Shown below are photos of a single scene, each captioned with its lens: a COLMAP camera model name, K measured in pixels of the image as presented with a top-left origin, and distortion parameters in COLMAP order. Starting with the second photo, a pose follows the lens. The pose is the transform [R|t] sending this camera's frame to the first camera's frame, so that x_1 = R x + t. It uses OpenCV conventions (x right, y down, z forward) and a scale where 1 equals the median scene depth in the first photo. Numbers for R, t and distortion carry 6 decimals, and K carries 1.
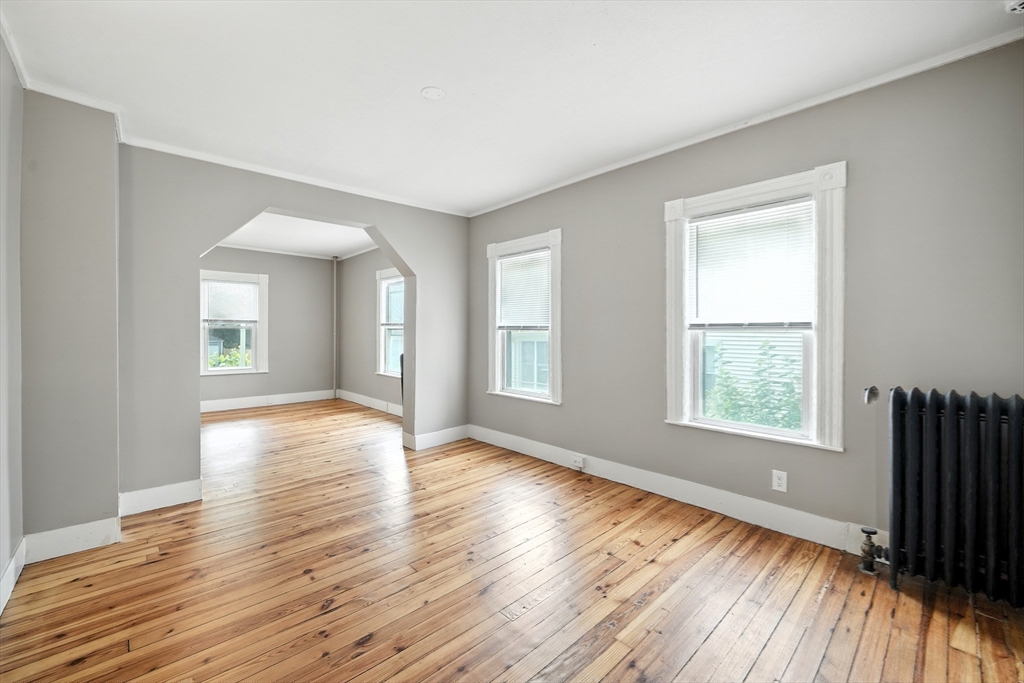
lens RADIAL K [[419.4, 0, 499.5], [0, 419.4, 329.3], [0, 0, 1]] dist [-0.001553, -0.002714]
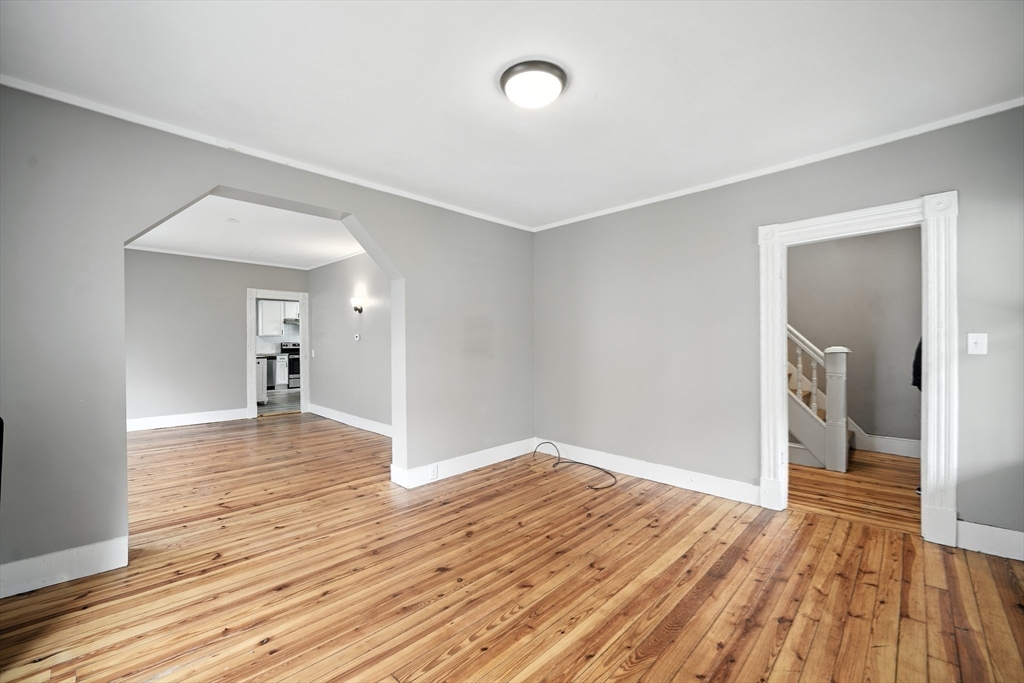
lens RADIAL K [[419.4, 0, 507.1], [0, 419.4, 337.0], [0, 0, 1]] dist [-0.001553, -0.002714]
pose [[-0.998183, 0.005179, -0.060037, -0.886382], [0.006131, 0.999858, -0.015687, 0.006115], [0.059947, -0.016026, -0.998073, 2.039399]]
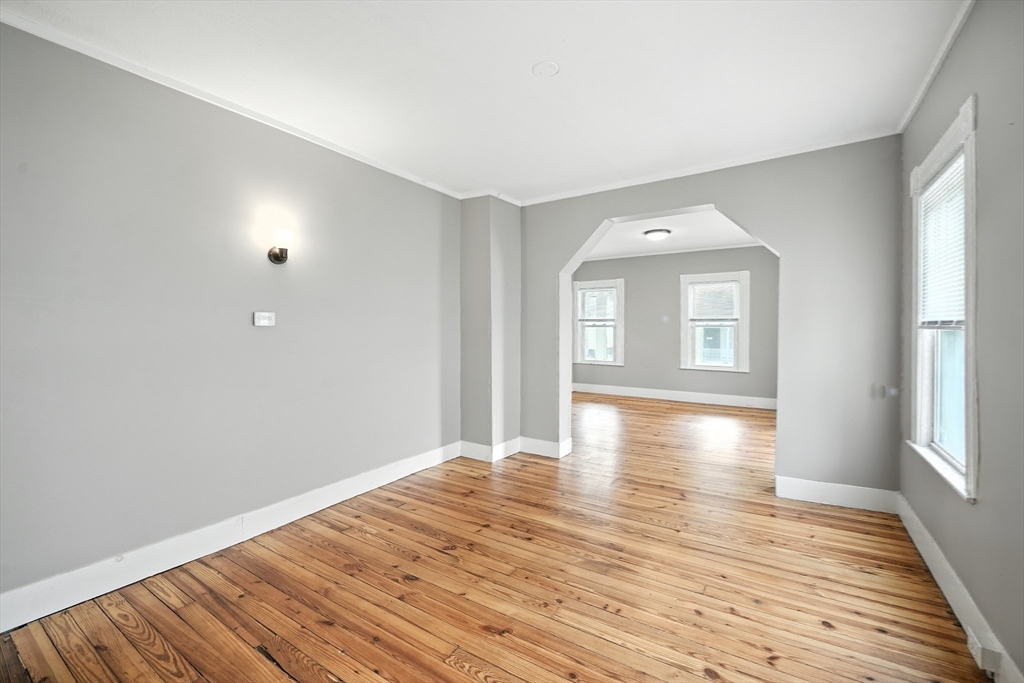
lens RADIAL K [[419.4, 0, 515.3], [0, 419.4, 337.2], [0, 0, 1]] dist [-0.001553, -0.002714]
pose [[0.260130, 0.014867, -0.965459, 0.469529], [0.009063, 0.999800, 0.017838, -0.000265], [0.965531, -0.013391, 0.259943, 0.479526]]
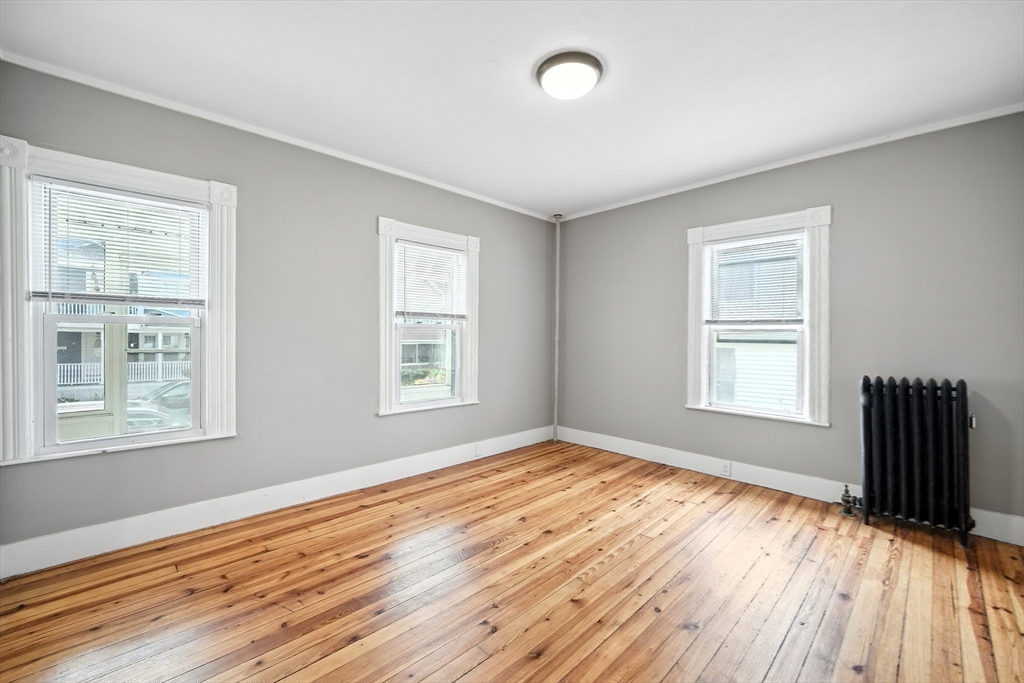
lens RADIAL K [[419.4, 0, 498.1], [0, 419.4, 330.0], [0, 0, 1]] dist [-0.001553, -0.002714]
pose [[0.999922, 0.005156, 0.011405, -1.485771], [-0.005137, 0.999985, -0.001726, -0.000759], [-0.011413, 0.001667, 0.999933, -1.947194]]
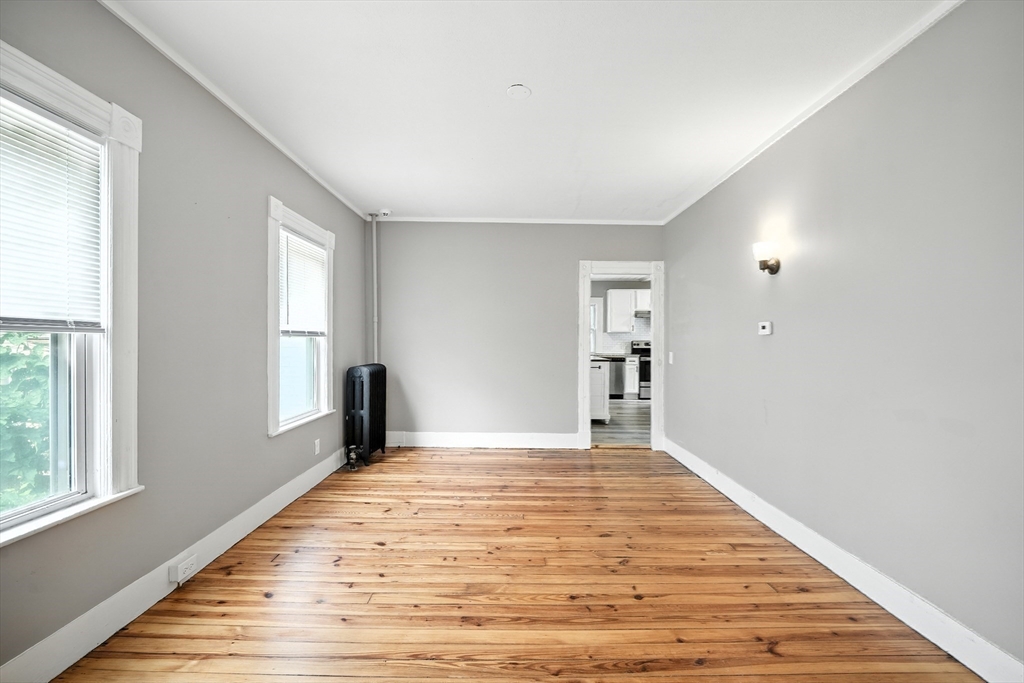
lens RADIAL K [[419.4, 0, 520.0], [0, 419.4, 342.6], [0, 0, 1]] dist [-0.001553, -0.002714]
pose [[-0.756258, -0.007358, 0.654232, -0.541148], [-0.010642, 0.999943, -0.001055, 0.008542], [-0.654187, -0.007760, -0.756293, 1.177241]]
